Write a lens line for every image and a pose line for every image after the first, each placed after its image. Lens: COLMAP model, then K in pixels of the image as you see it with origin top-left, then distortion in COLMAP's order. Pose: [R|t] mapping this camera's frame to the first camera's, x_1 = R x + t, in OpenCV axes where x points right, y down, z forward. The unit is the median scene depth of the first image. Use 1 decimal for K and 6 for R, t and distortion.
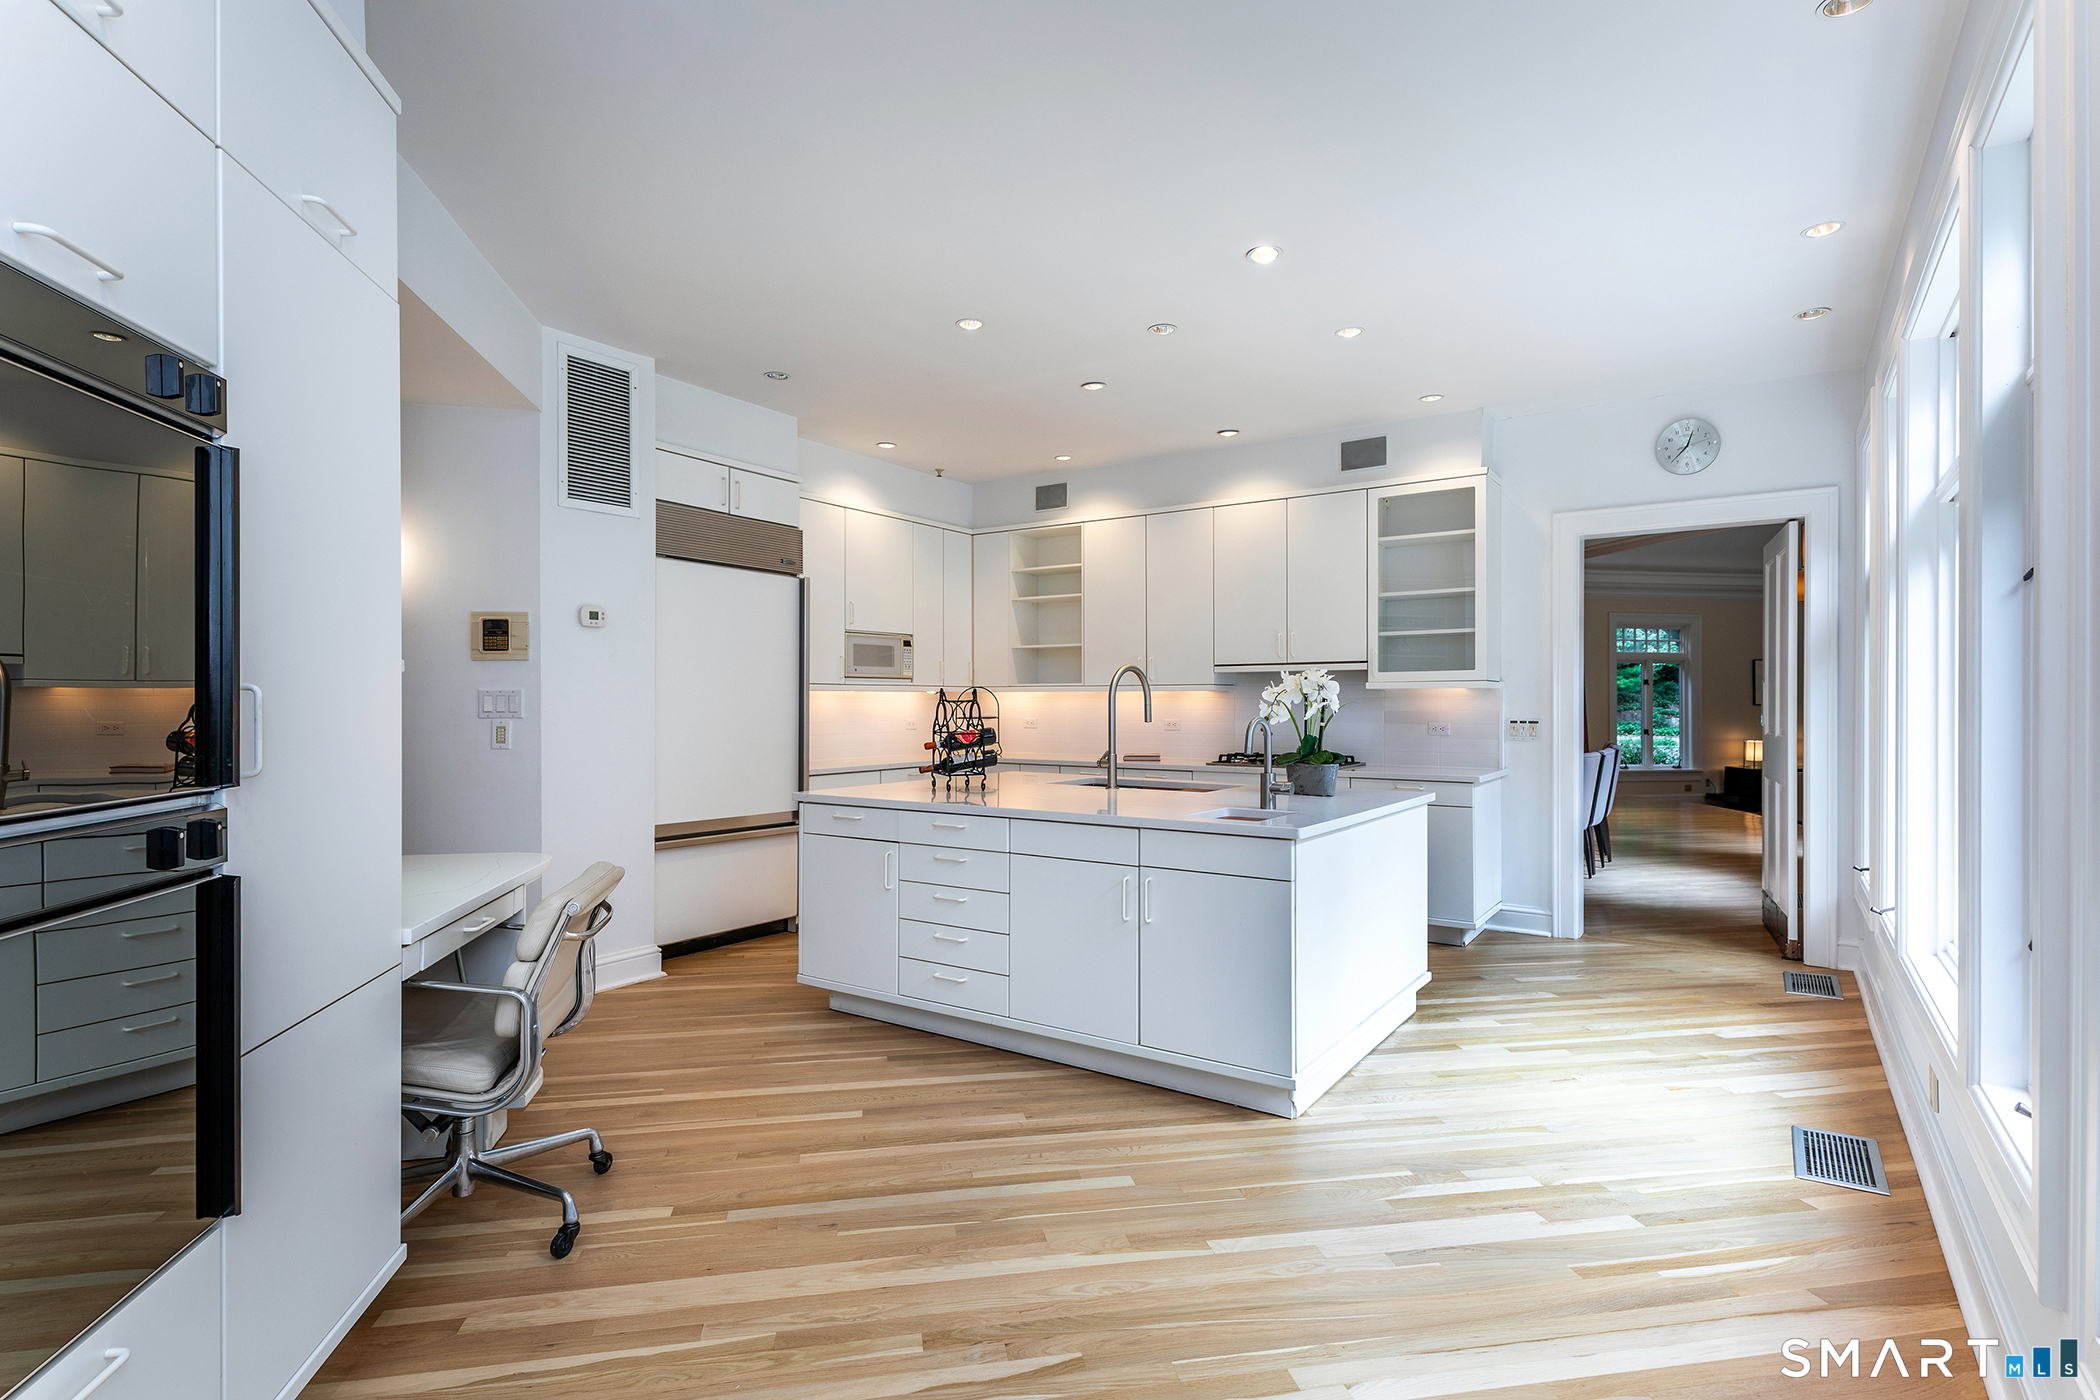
lens RADIAL K [[1042.1, 0, 1050.0], [0, 1042.1, 700.0], [0, 0, 1]] dist [-0.000303, -0.000032]
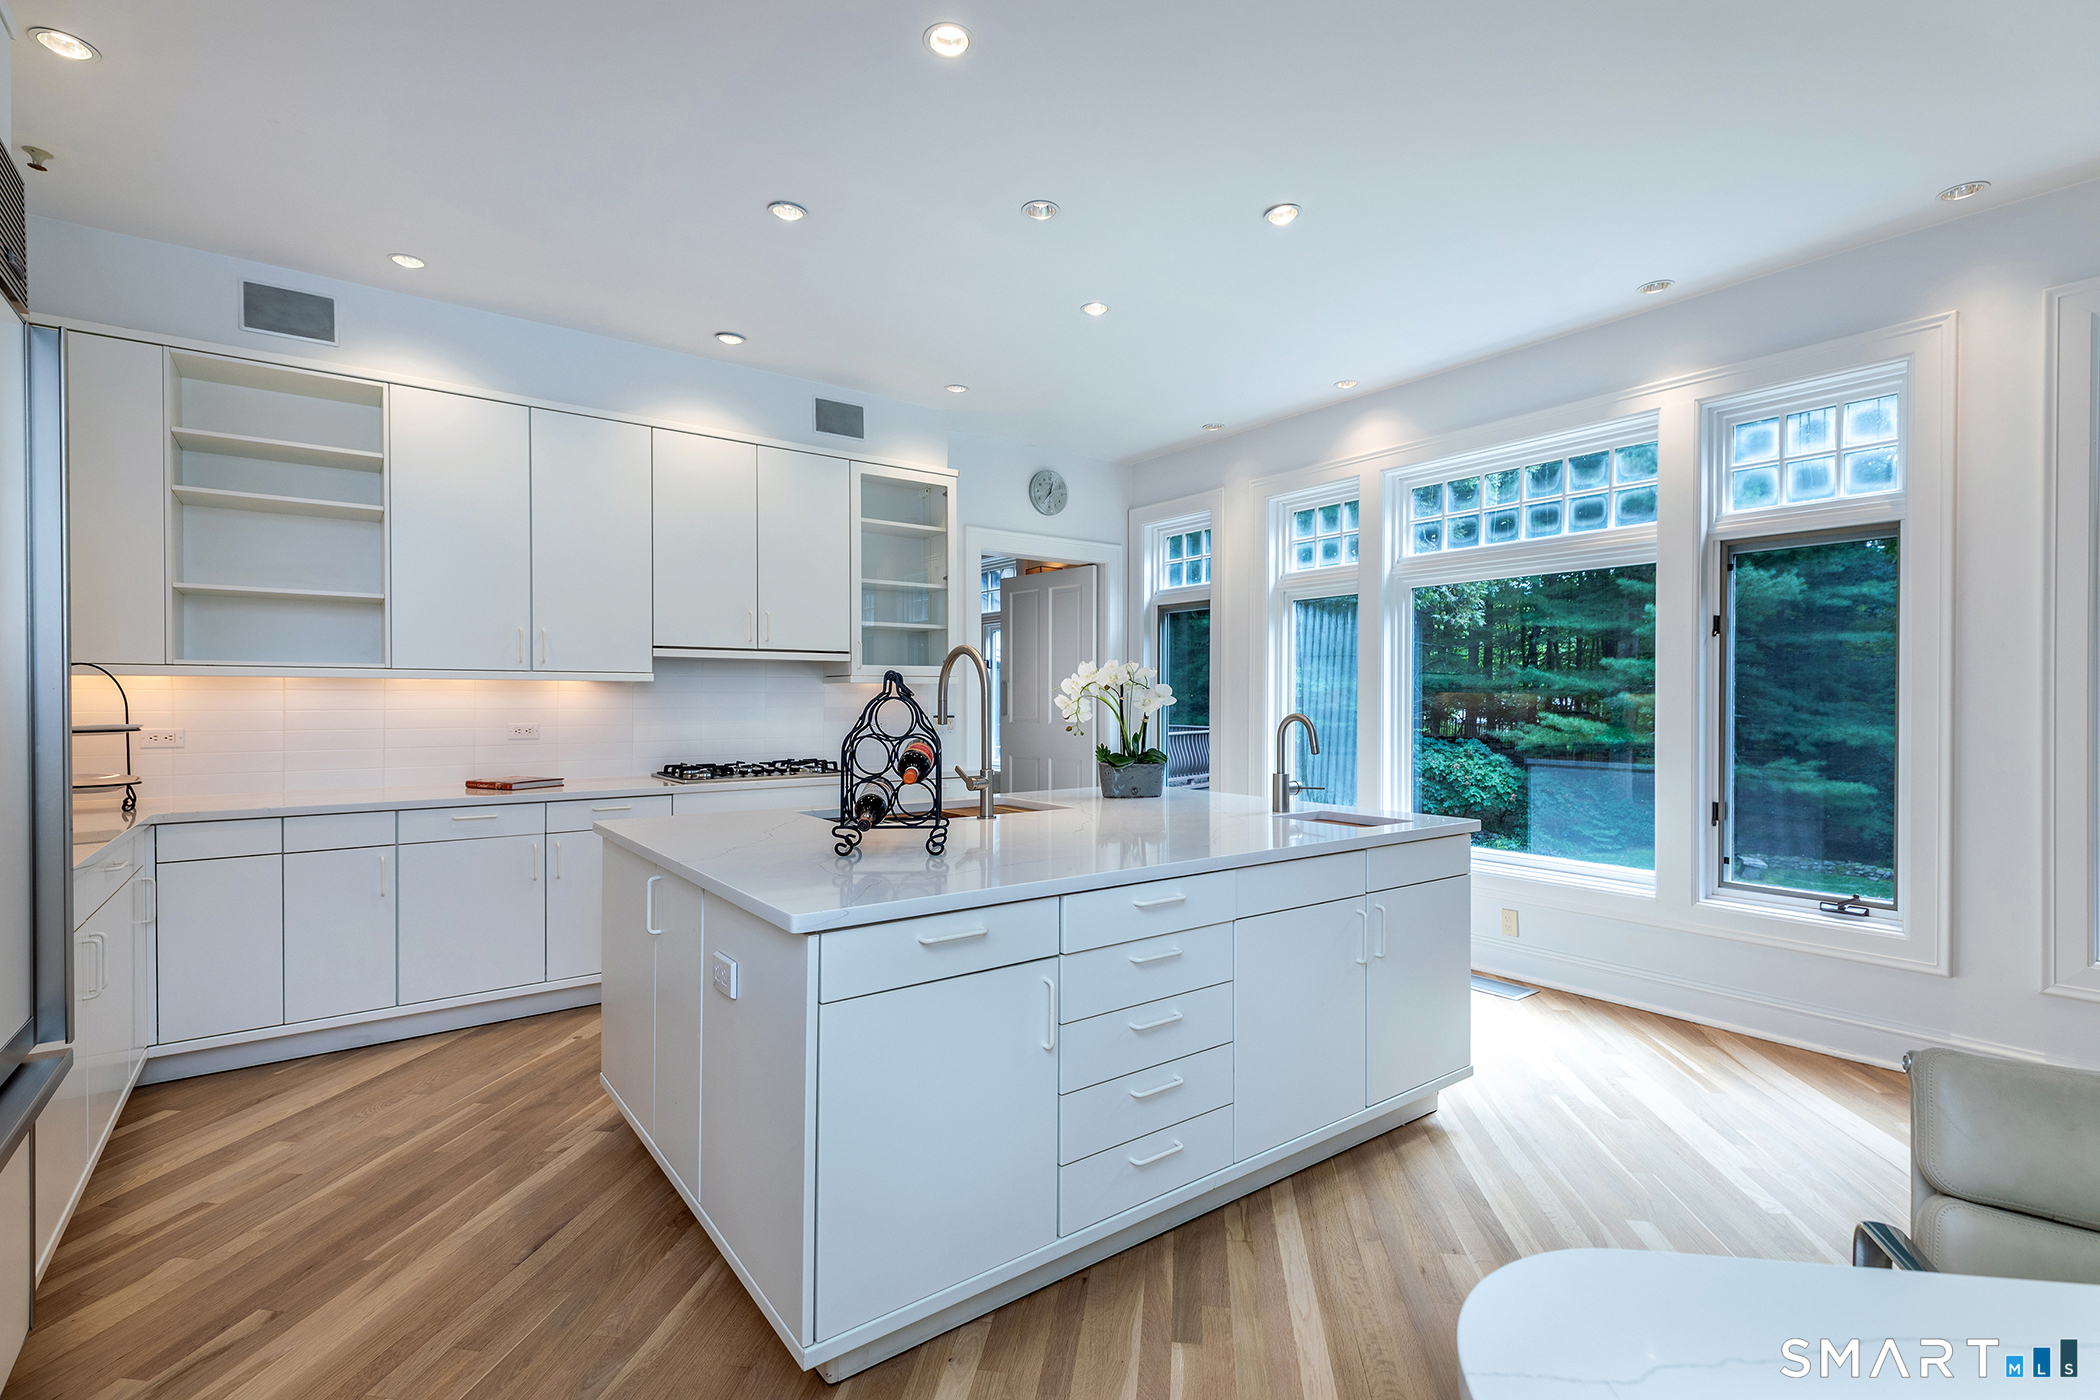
lens RADIAL K [[953.0, 0, 1050.0], [0, 953.0, 700.0], [0, 0, 1]] dist [0.027962, 0.000038]
pose [[0.319285, 0.001561, 0.947657, -0.417016], [-0.002675, 0.999996, -0.000746, 0.003881], [-0.947655, -0.002296, 0.319288, 0.572523]]
